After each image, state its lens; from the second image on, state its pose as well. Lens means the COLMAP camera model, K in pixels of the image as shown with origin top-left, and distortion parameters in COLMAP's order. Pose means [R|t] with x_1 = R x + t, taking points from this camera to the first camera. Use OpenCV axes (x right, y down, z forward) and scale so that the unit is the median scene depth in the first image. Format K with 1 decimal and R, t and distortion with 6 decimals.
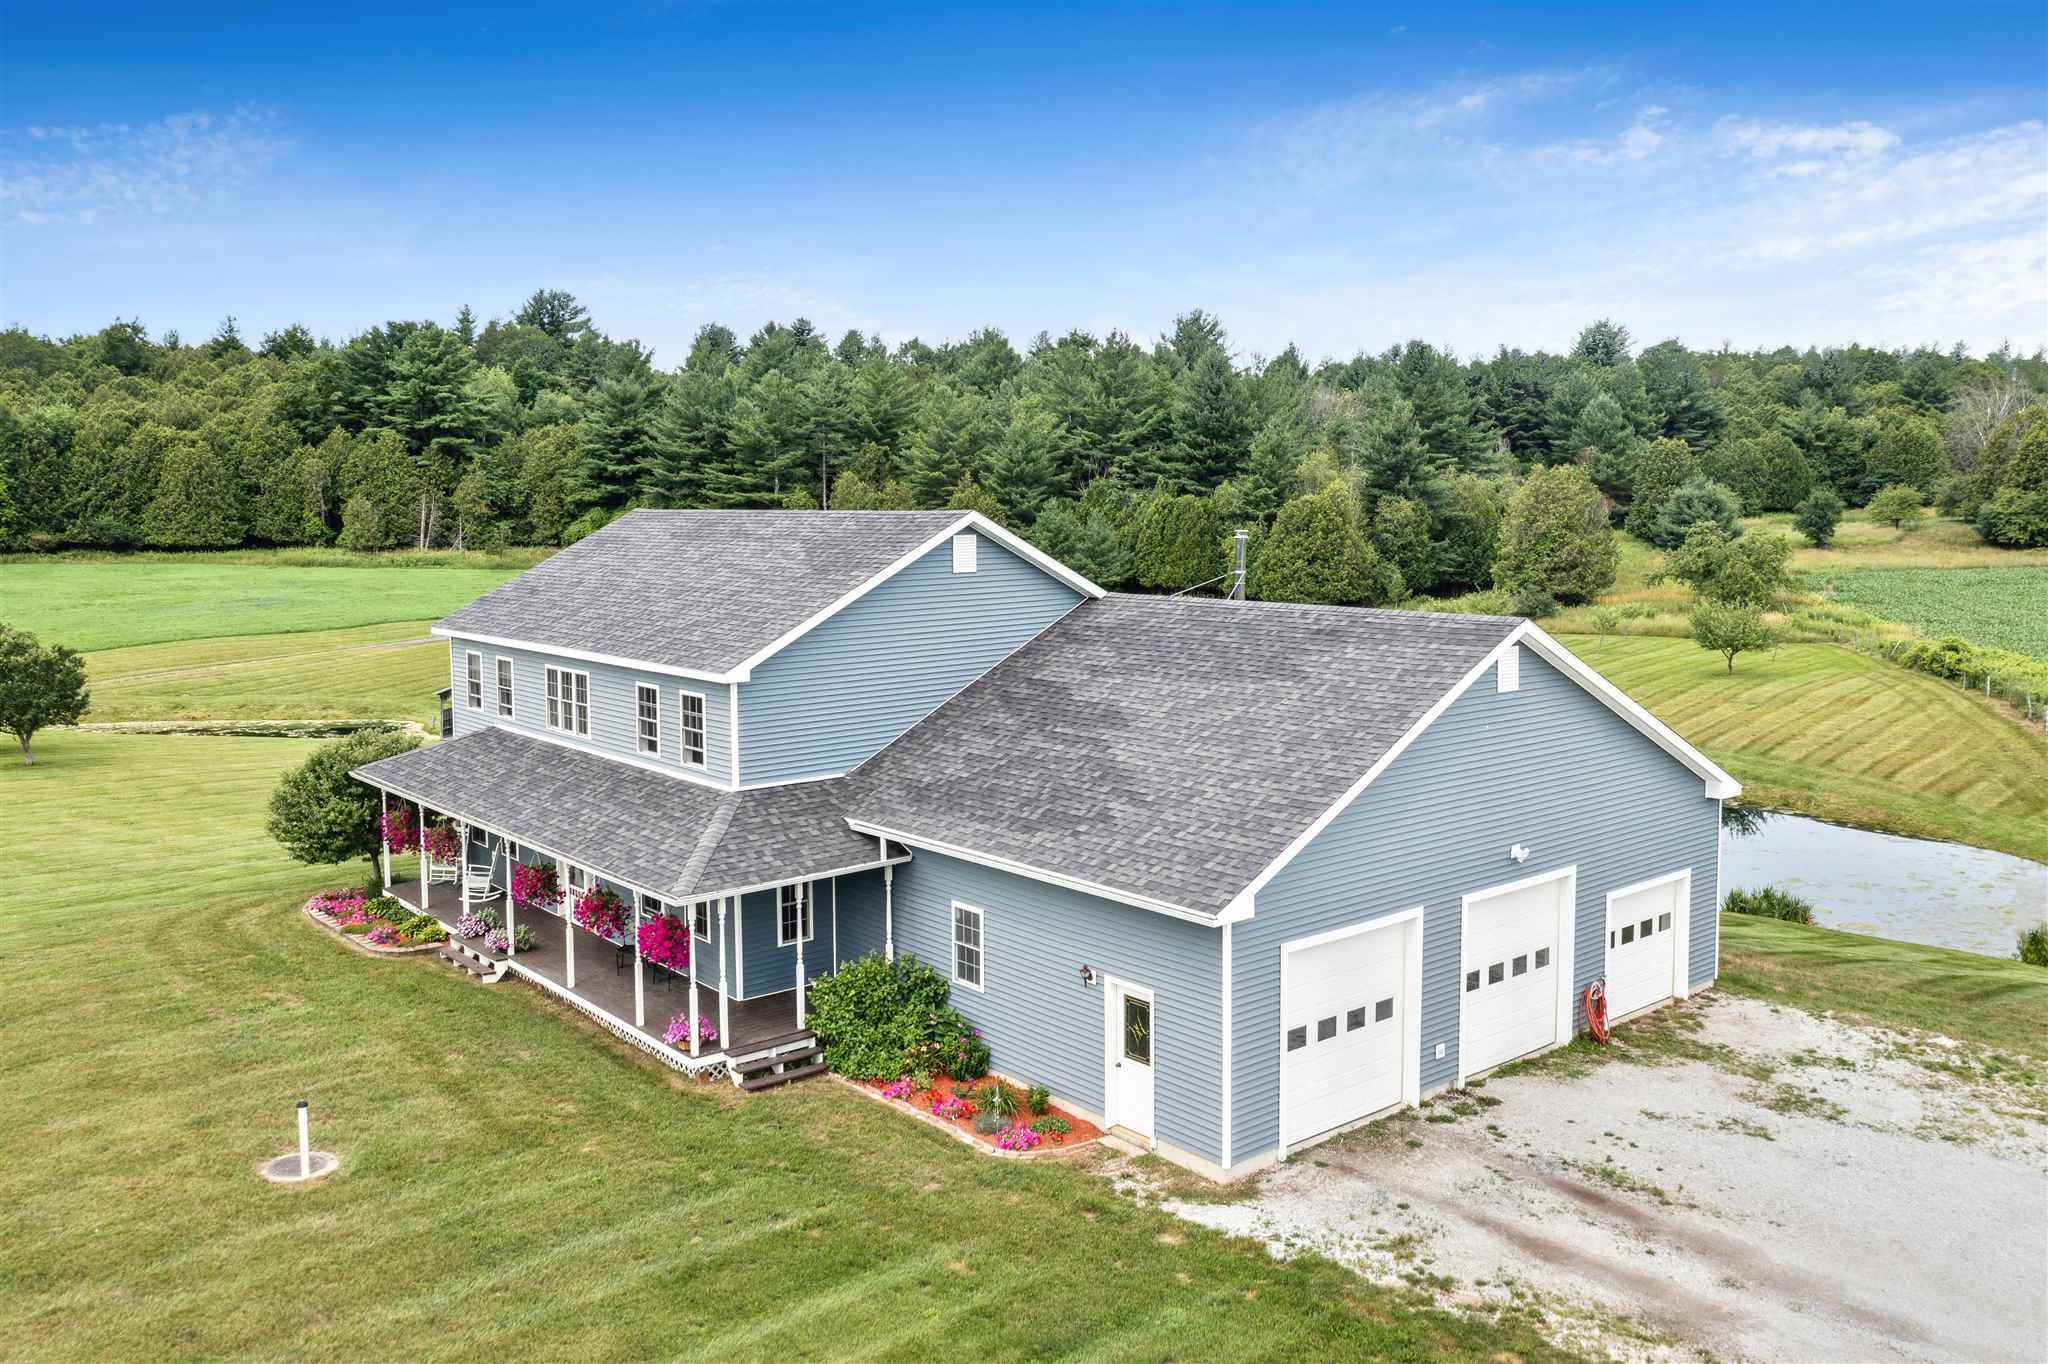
lens RADIAL K [[1712.3, 0, 994.8], [0, 1712.3, 743.8], [0, 0, 1]] dist [-0.024560, 0.008148]
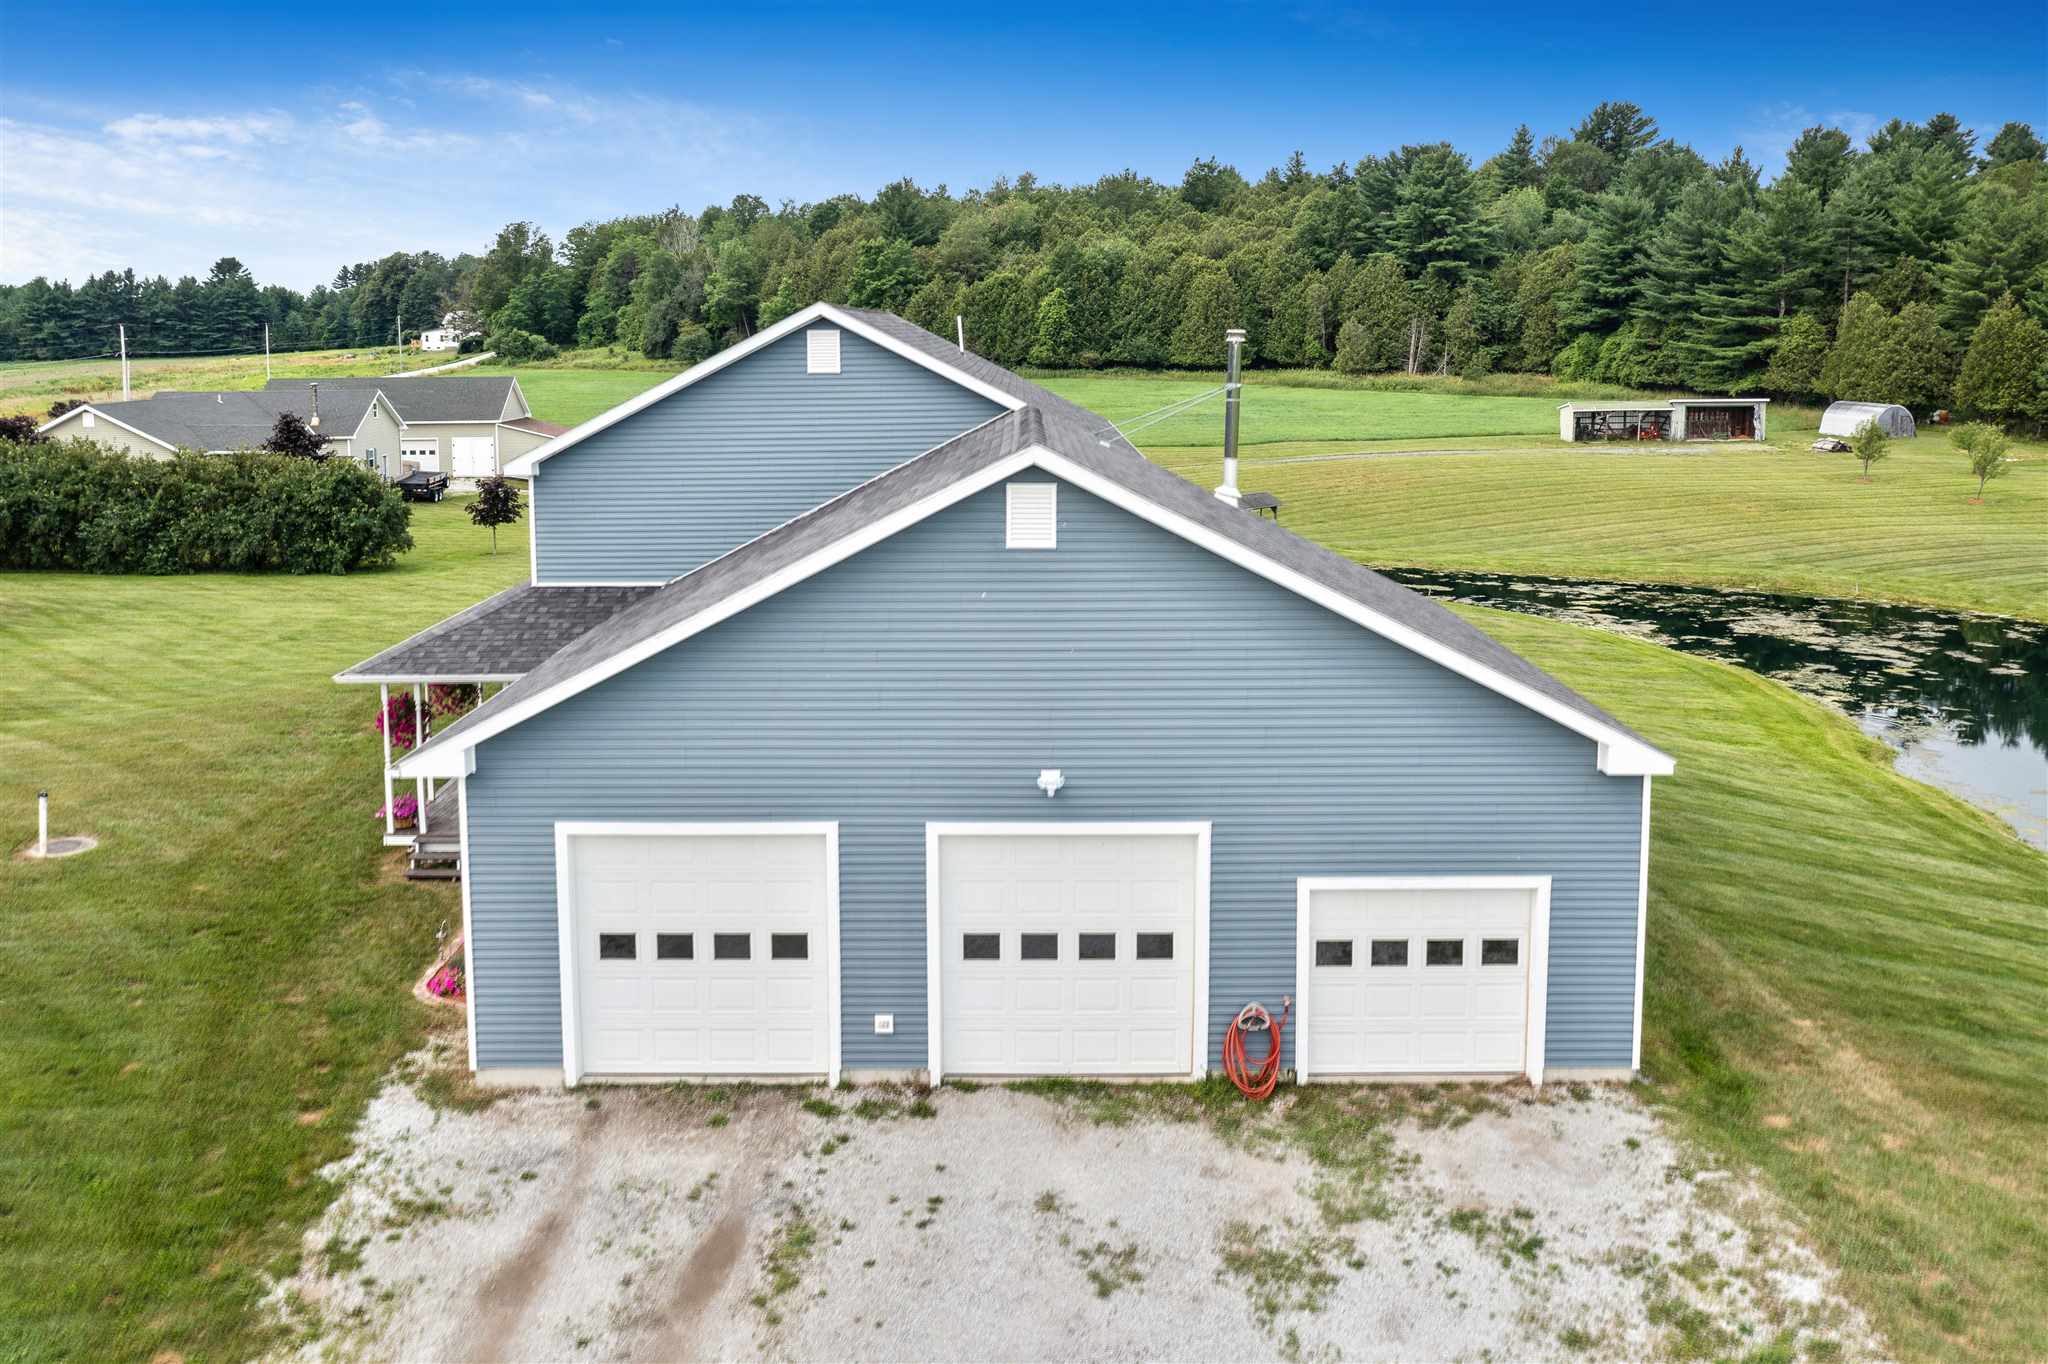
lens RADIAL K [[1712.3, 0, 1106.6], [0, 1712.3, 624.9], [0, 0, 1]] dist [-0.024560, 0.008148]
pose [[0.750233, 0.112856, -0.651471, 0.679288], [-0.096315, 0.993469, 0.061185, -0.039366], [0.654121, 0.016844, 0.756202, 0.428498]]
